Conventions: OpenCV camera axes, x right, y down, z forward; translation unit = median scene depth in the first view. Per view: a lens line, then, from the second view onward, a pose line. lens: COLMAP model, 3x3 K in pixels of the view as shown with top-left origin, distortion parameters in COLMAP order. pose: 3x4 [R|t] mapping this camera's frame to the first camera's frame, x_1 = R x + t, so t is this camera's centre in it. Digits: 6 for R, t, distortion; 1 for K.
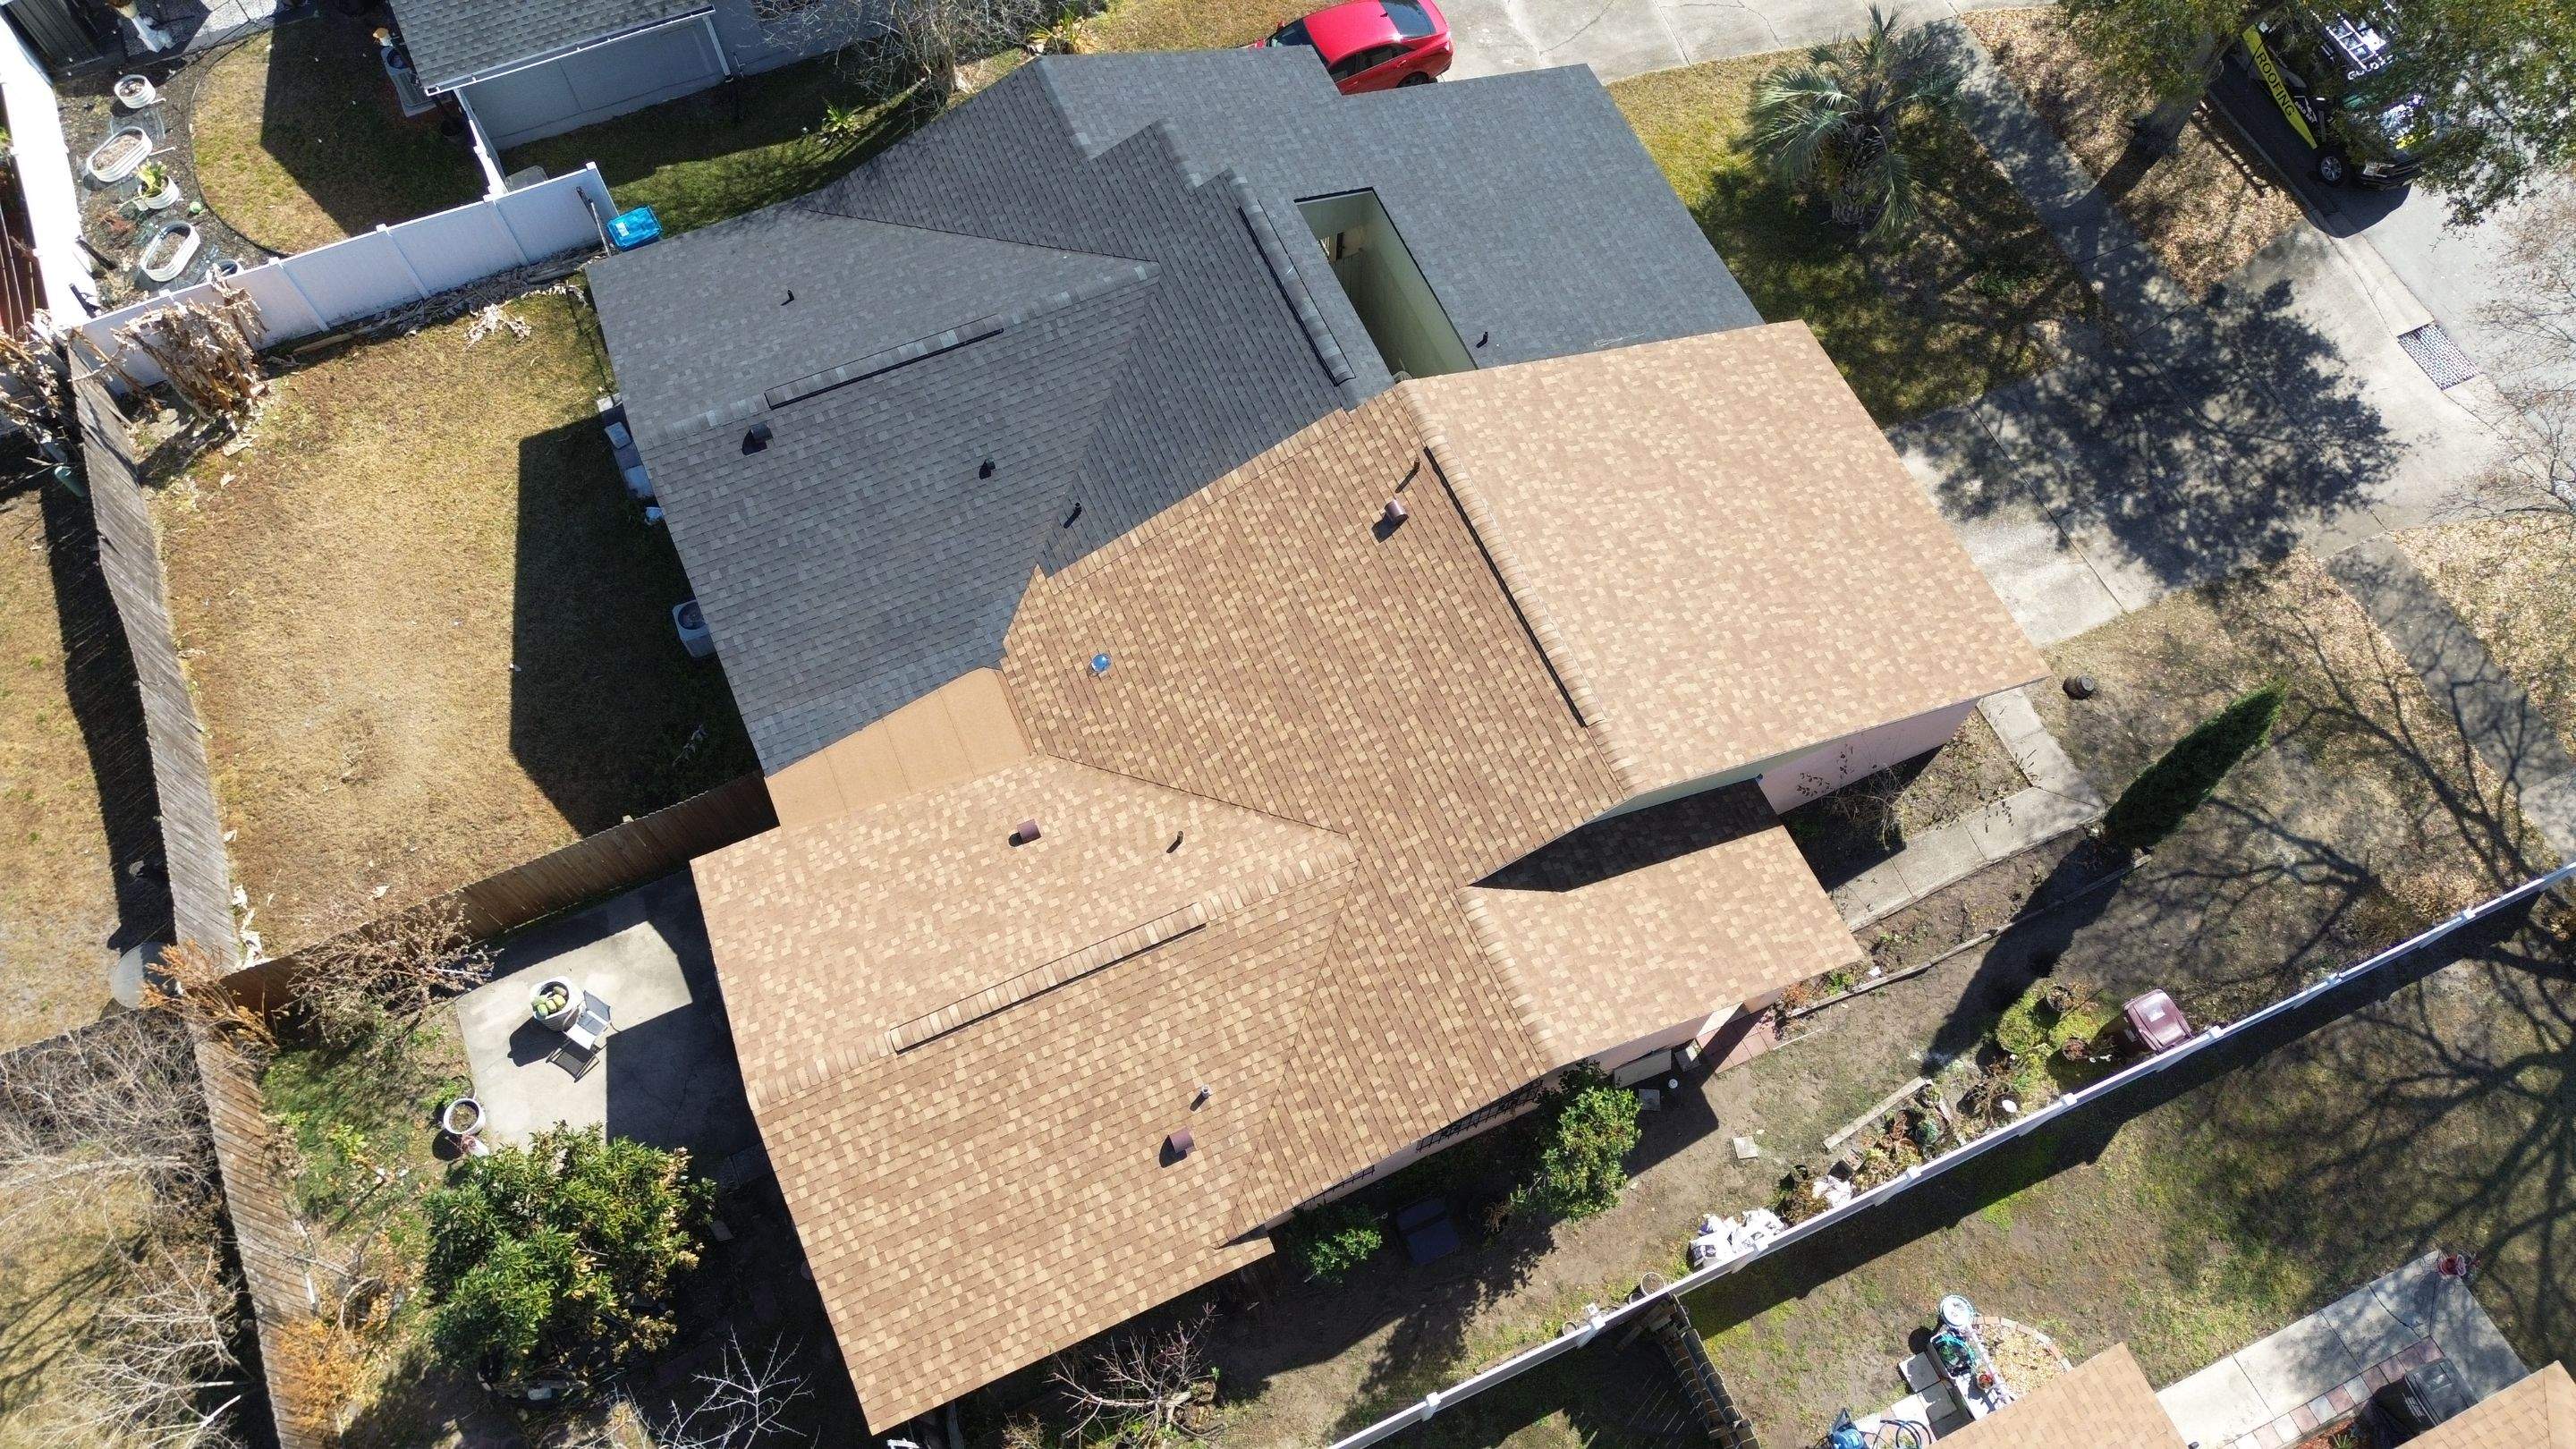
lens RADIAL K [[1807.1, 0, 1293.7], [0, 1807.1, 721.0], [0, 0, 1]] dist [0.069925, -0.062597]
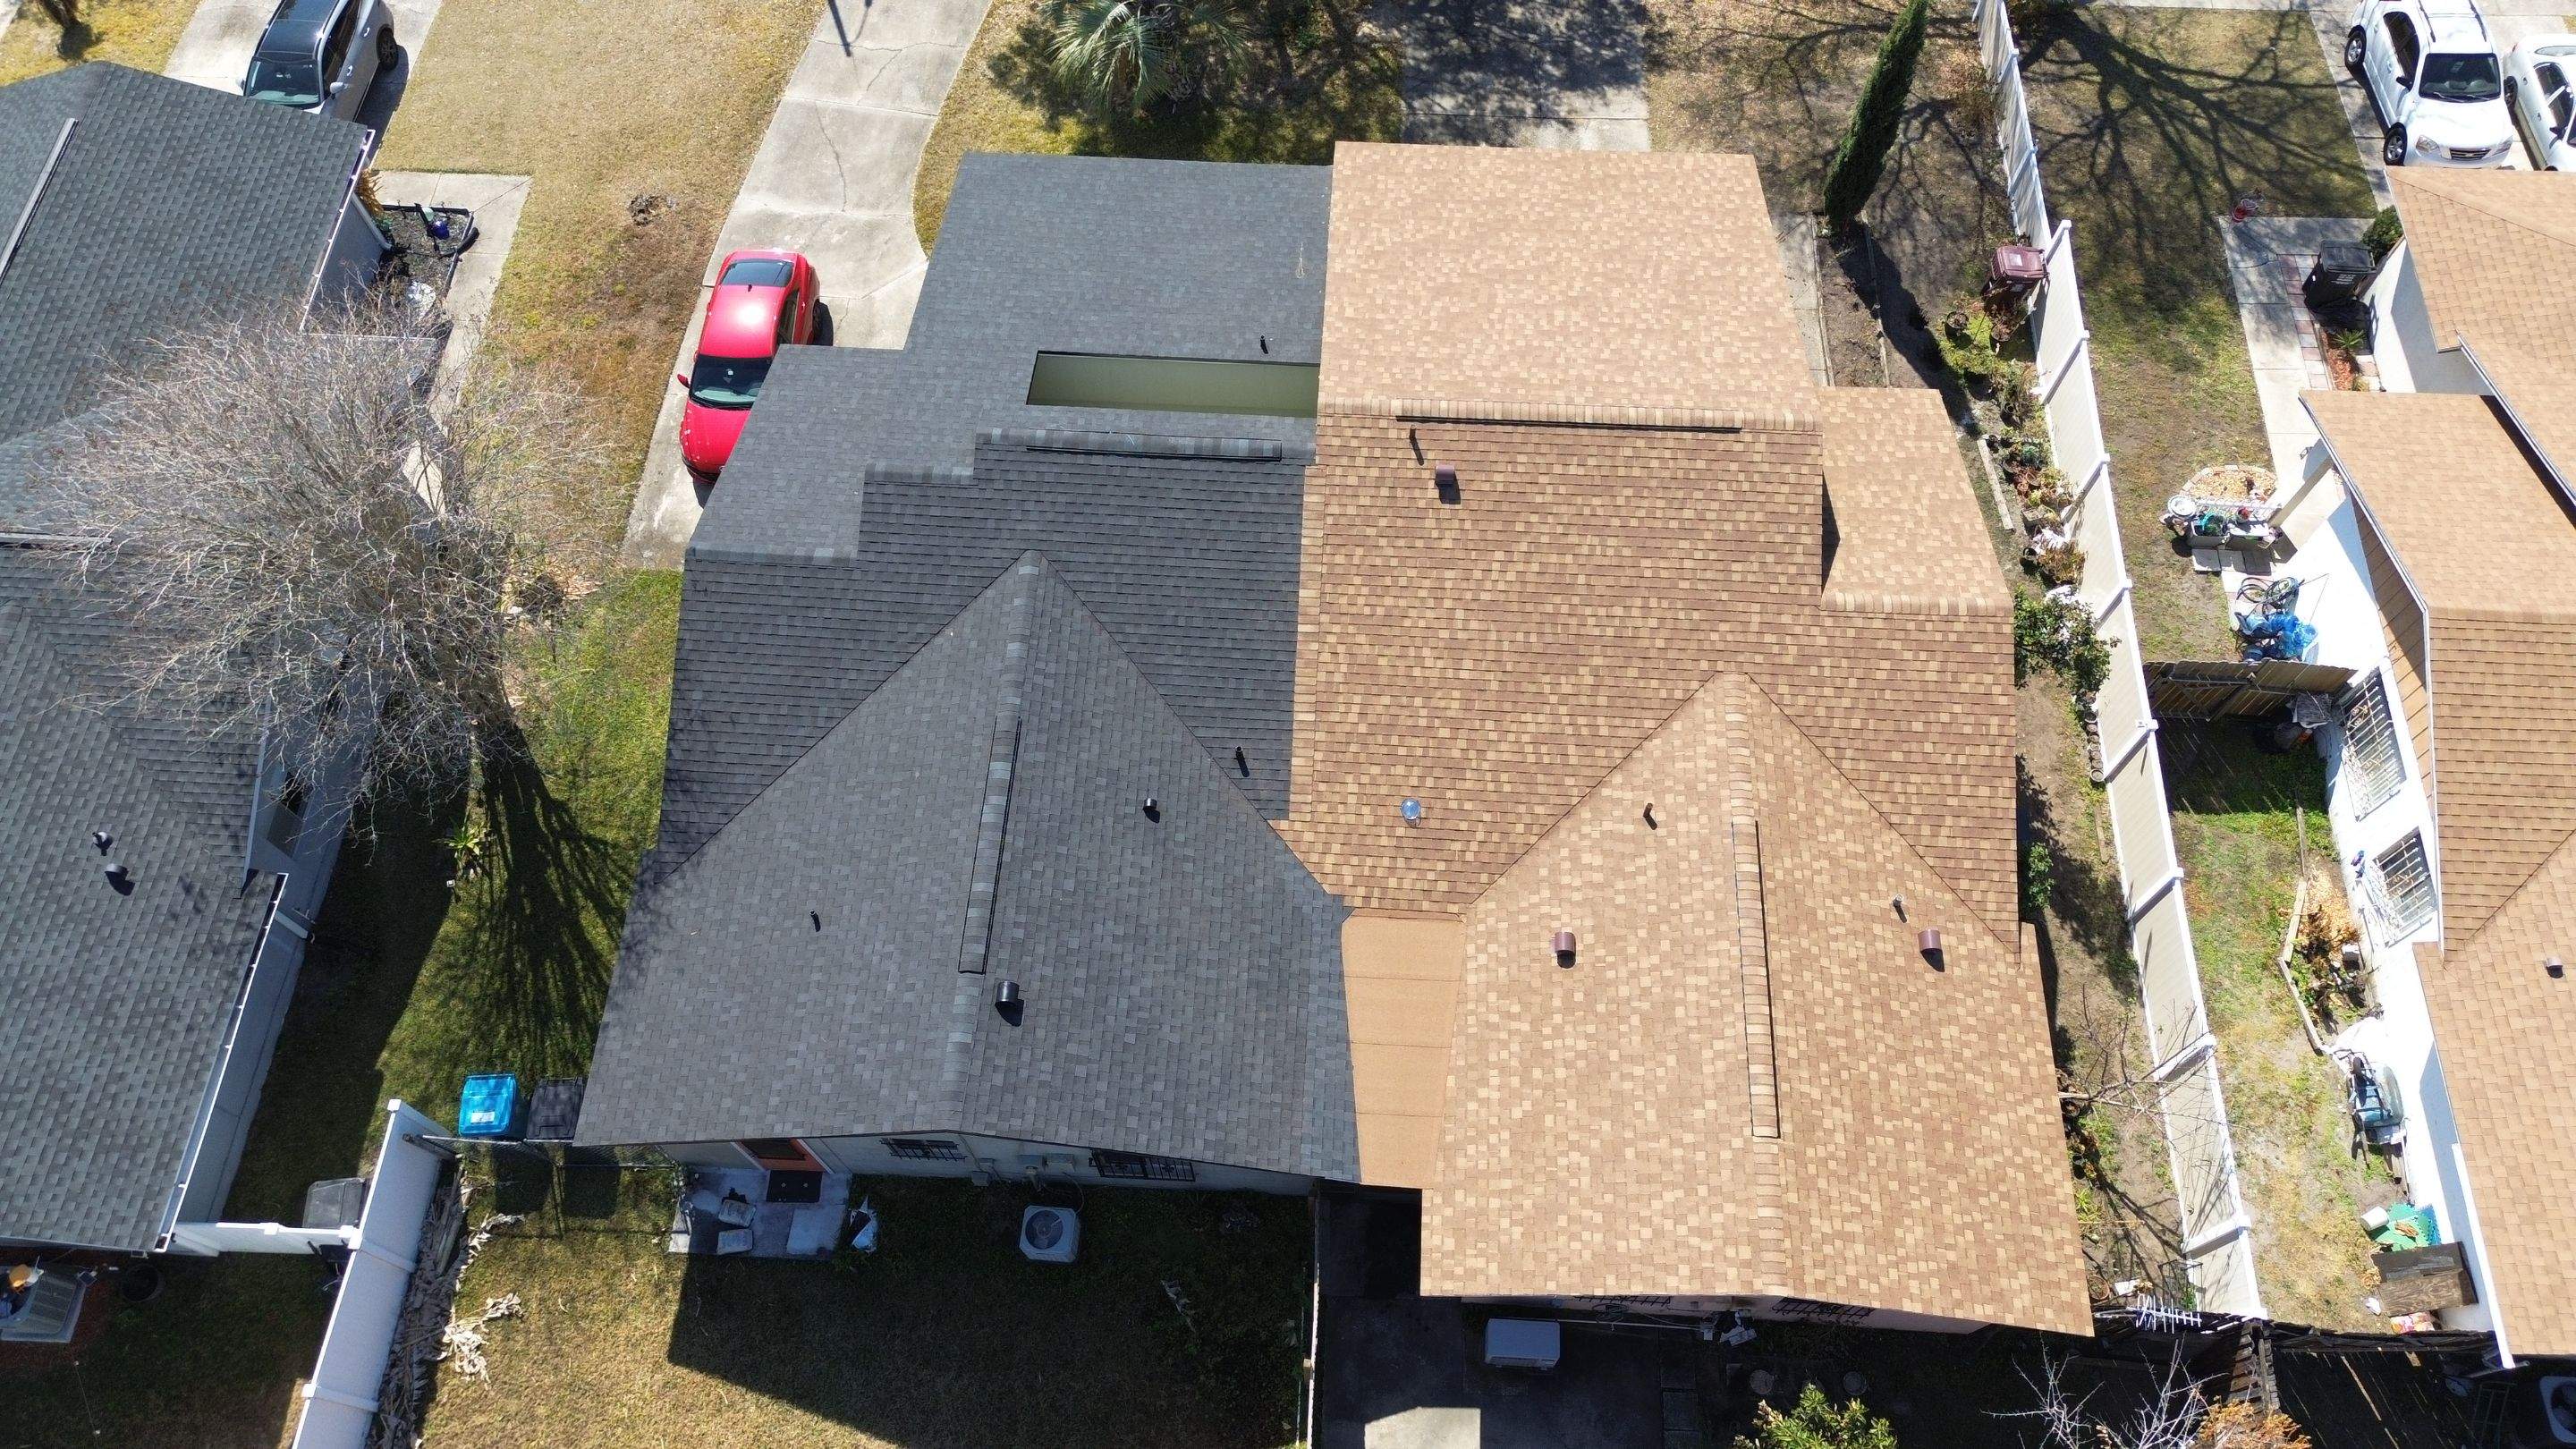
lens RADIAL K [[1807.1, 0, 1291.7], [0, 1807.1, 719.6], [0, 0, 1]] dist [0.069925, -0.062597]
pose [[0.454941, -0.795647, 0.399968, -0.454083], [0.804184, 0.559987, 0.199255, -0.283637], [-0.382513, 0.230998, 0.894608, 0.153823]]
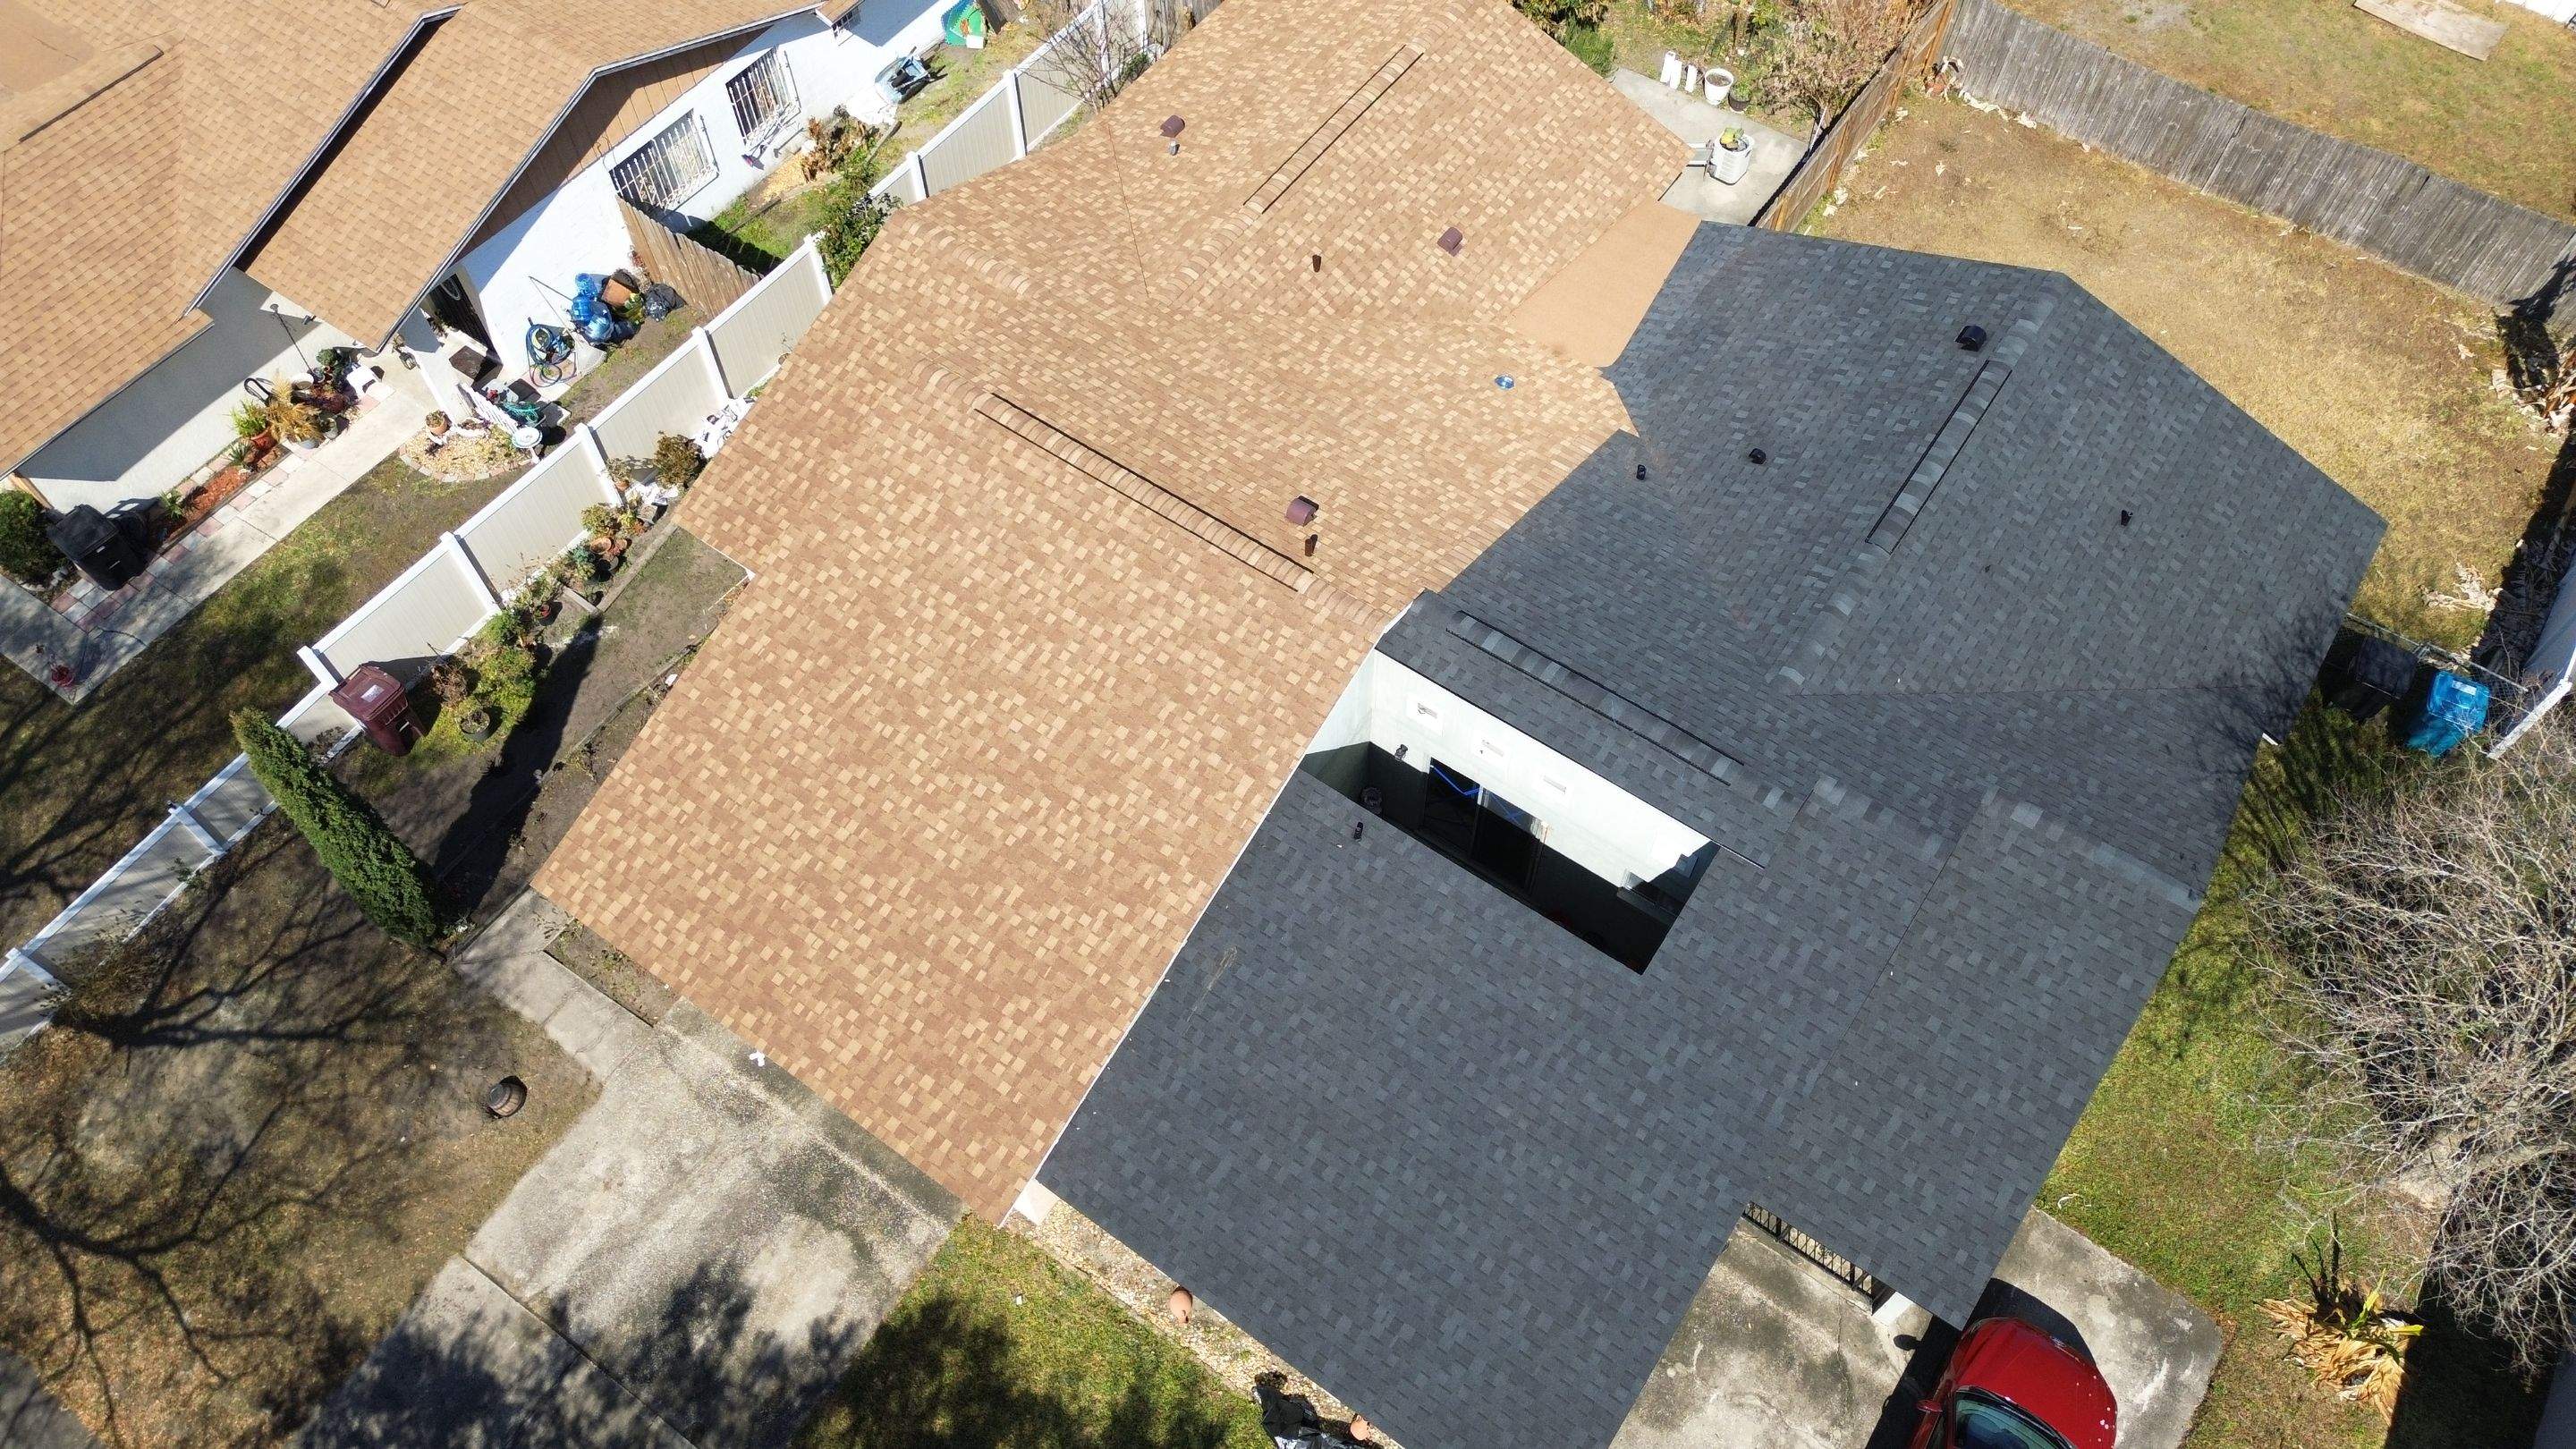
lens RADIAL K [[1807.1, 0, 1287.3], [0, 1807.1, 724.9], [0, 0, 1]] dist [0.069925, -0.062597]
pose [[-0.855755, 0.436032, -0.278494, 0.316139], [-0.465819, -0.415079, 0.781487, -0.755095], [0.225156, 0.798490, 0.558318, 0.557487]]
